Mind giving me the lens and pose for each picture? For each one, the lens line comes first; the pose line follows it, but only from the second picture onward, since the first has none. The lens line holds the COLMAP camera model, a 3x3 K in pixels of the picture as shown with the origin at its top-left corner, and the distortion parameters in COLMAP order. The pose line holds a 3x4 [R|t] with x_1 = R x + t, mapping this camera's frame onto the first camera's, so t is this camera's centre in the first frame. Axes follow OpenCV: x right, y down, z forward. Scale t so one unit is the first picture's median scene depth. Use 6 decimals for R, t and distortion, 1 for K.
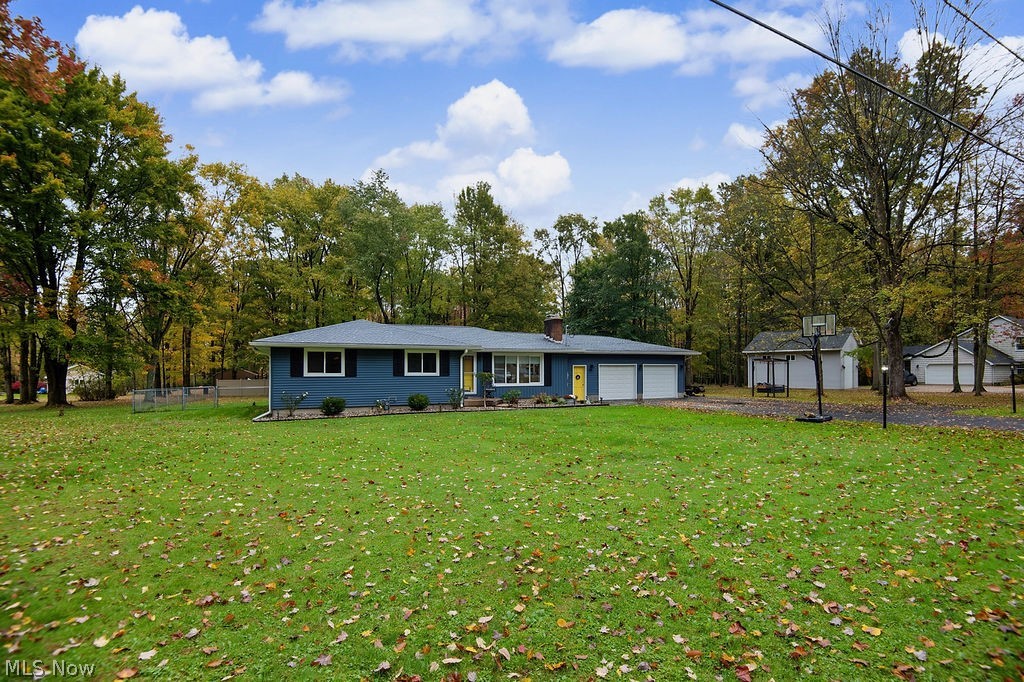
lens RADIAL K [[512.6, 0, 540.0], [0, 512.6, 340.2], [0, 0, 1]] dist [-0.001530, -0.000413]
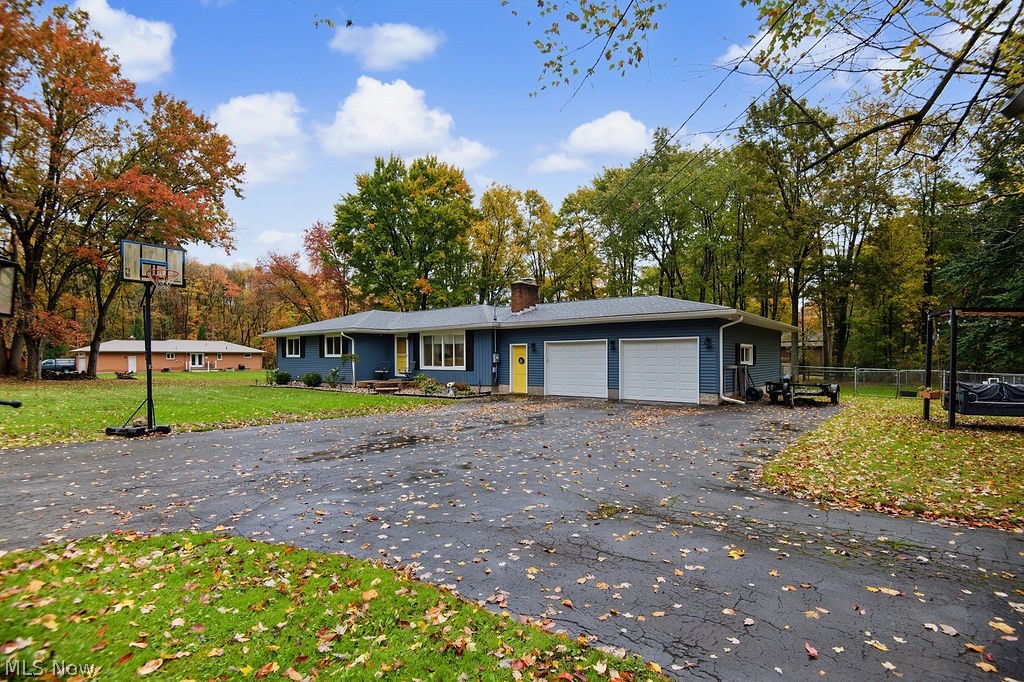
lens RADIAL K [[507.8, 0, 528.4], [0, 507.8, 343.5], [0, 0, 1]] dist [0.002294, -0.029989]
pose [[0.405400, -0.017424, -0.913973, 0.780996], [0.061223, 0.998091, 0.008129, 0.045875], [0.912087, -0.059252, 0.405693, 0.767293]]
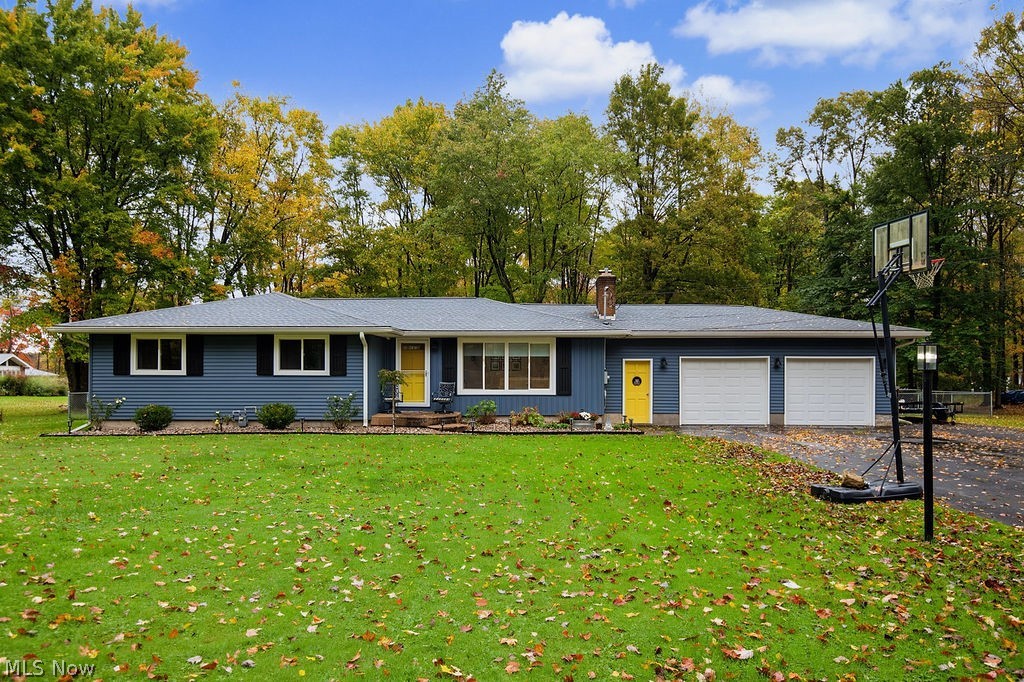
lens RADIAL K [[752.0, 0, 532.1], [0, 752.0, 340.8], [0, 0, 1]] dist [0.027003, -0.004820]
pose [[0.885064, -0.011920, -0.465317, 0.373401], [0.021906, 0.999631, 0.016060, 0.014674], [0.464953, -0.024408, 0.884999, 0.250058]]
